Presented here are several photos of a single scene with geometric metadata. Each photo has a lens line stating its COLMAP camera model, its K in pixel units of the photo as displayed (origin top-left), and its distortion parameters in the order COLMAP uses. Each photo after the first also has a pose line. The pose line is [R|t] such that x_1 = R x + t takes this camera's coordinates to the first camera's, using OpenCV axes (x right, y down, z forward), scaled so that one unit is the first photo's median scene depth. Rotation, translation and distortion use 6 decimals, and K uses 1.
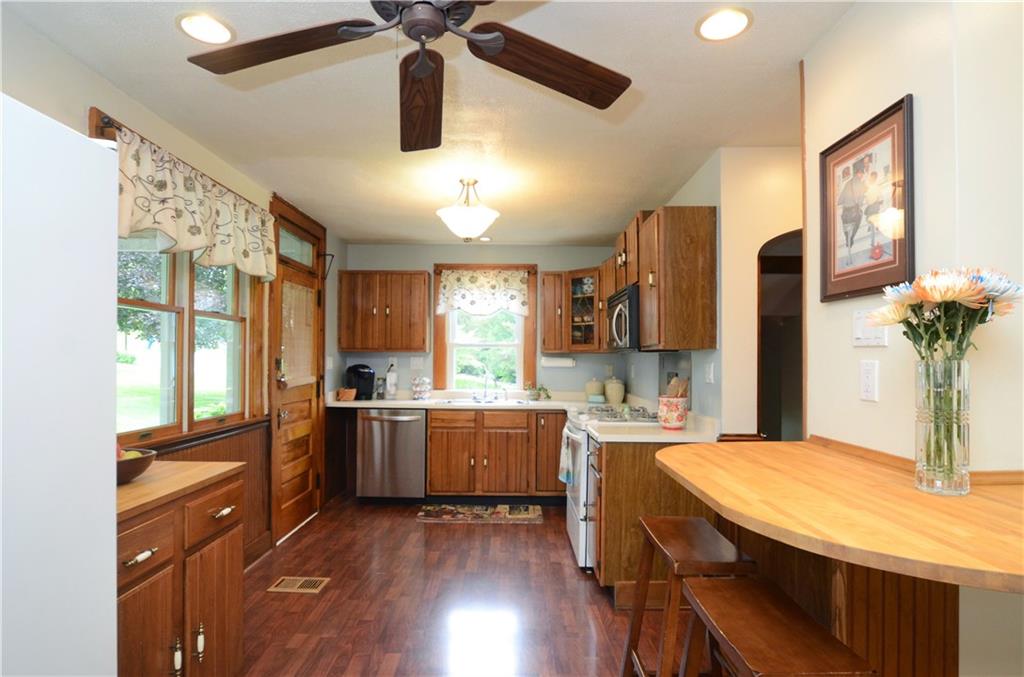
lens RADIAL K [[552.1, 0, 512.4], [0, 552.1, 351.3], [0, 0, 1]] dist [-0.022212, 0.000261]
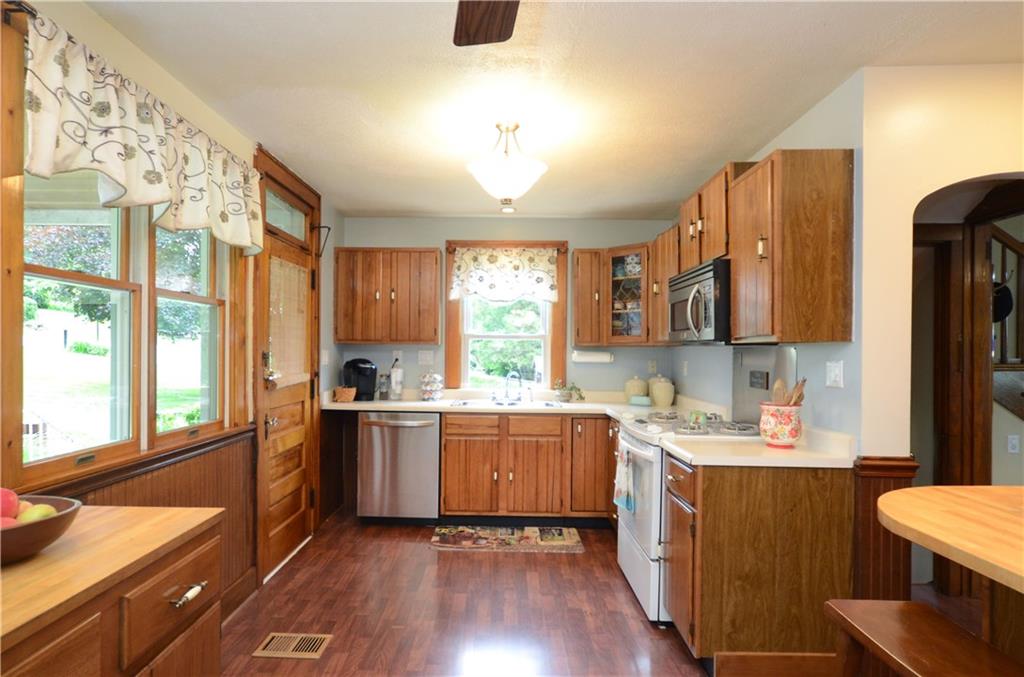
lens RADIAL K [[574.6, 0, 490.8], [0, 574.6, 352.1], [0, 0, 1]] dist [0.003670, 0.000748]
pose [[0.999793, 0.002901, -0.020157, -0.062646], [-0.002600, 0.999885, 0.014971, -0.000411], [0.020198, -0.014916, 0.999685, 0.130793]]
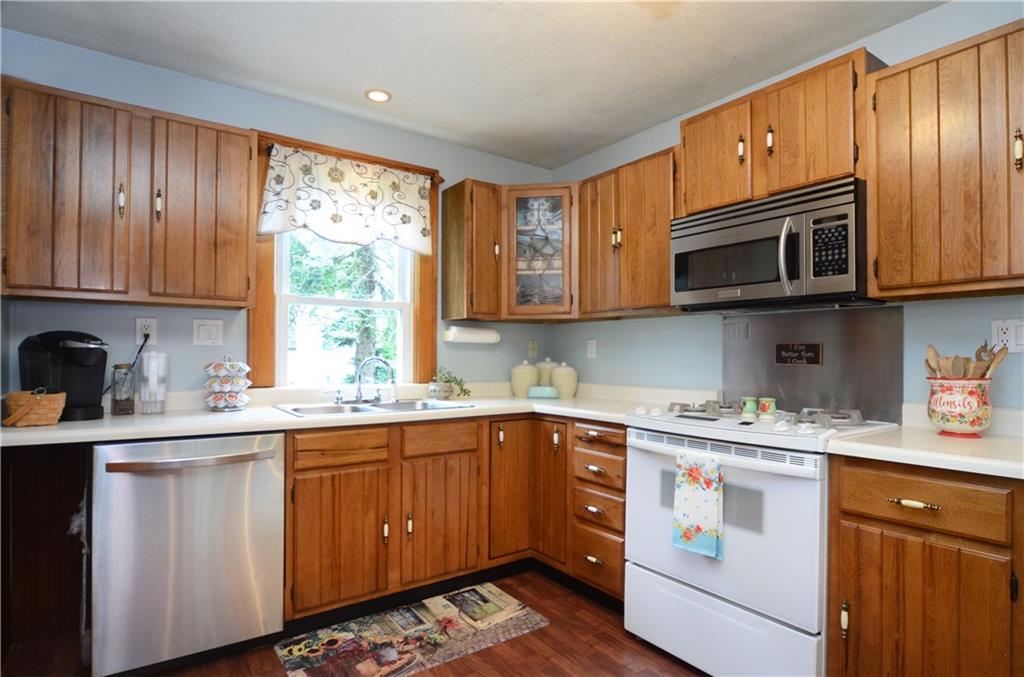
lens RADIAL K [[542.9, 0, 513.2], [0, 542.9, 352.0], [0, 0, 1]] dist [-0.021596, 0.002497]
pose [[0.812045, -0.000320, 0.583595, -0.263431], [-0.007461, 0.999912, 0.010930, 0.035112], [-0.583548, -0.013230, 0.811971, 0.544524]]
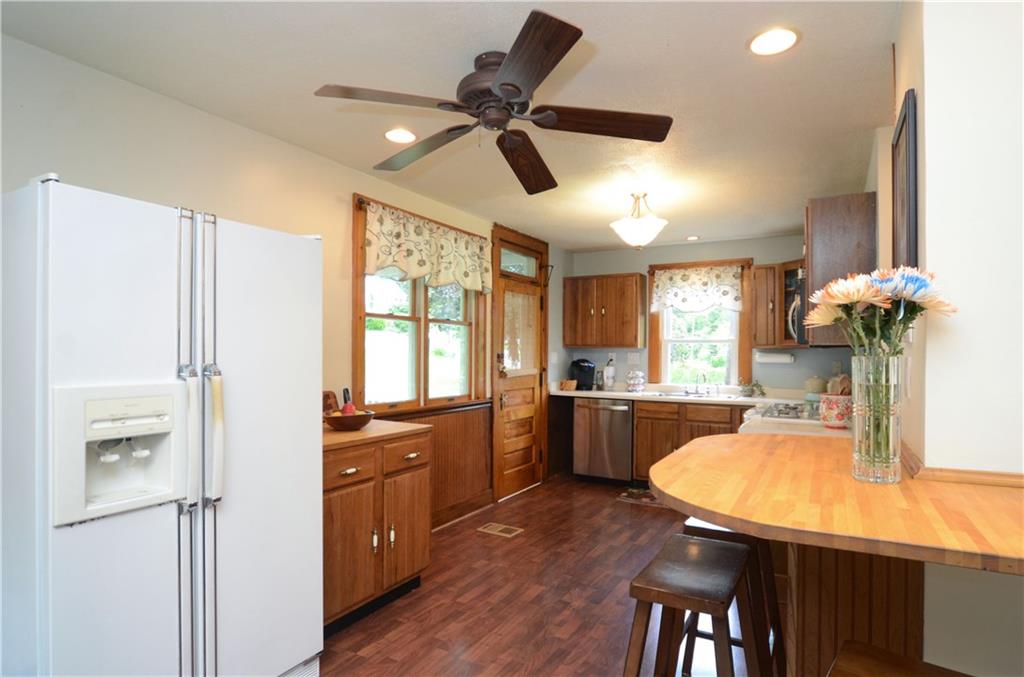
lens RADIAL K [[556.5, 0, 513.0], [0, 556.5, 350.9], [0, 0, 1]] dist [-0.020618, 0.001105]
pose [[0.869235, -0.000499, -0.494399, 0.183695], [0.004244, 0.999970, 0.006451, -0.001101], [0.494381, -0.007706, 0.869211, -0.073704]]
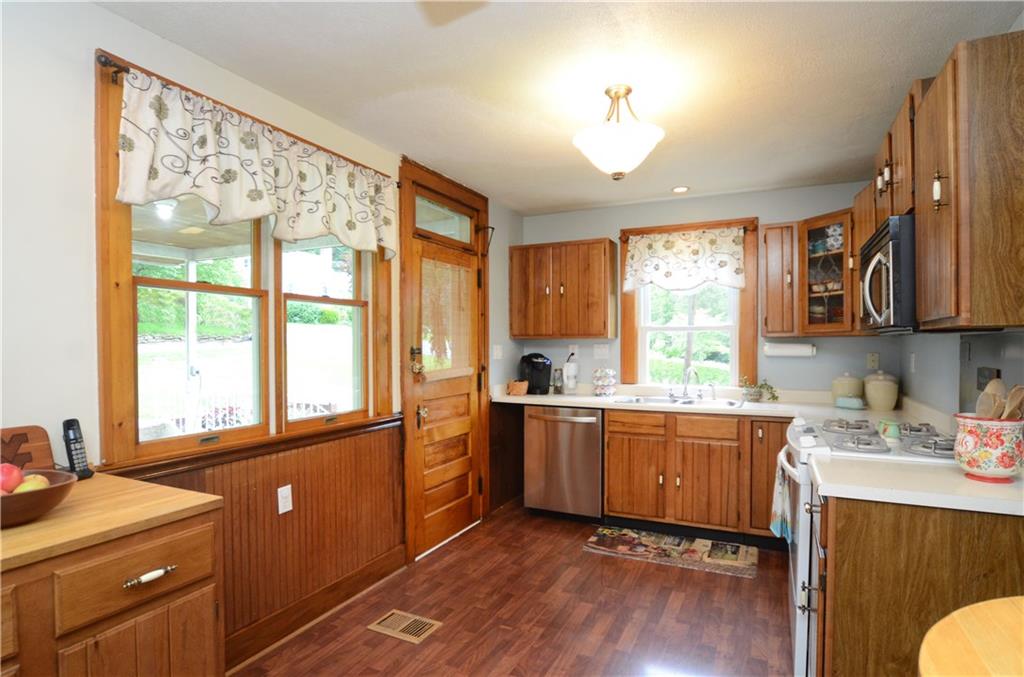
lens RADIAL K [[542.9, 0, 513.2], [0, 542.9, 352.0], [0, 0, 1]] dist [-0.021596, 0.002497]
pose [[0.903014, -0.002789, -0.429603, 0.067073], [0.013899, 0.999645, 0.022724, 0.001842], [0.429387, -0.026491, 0.902732, 0.232543]]
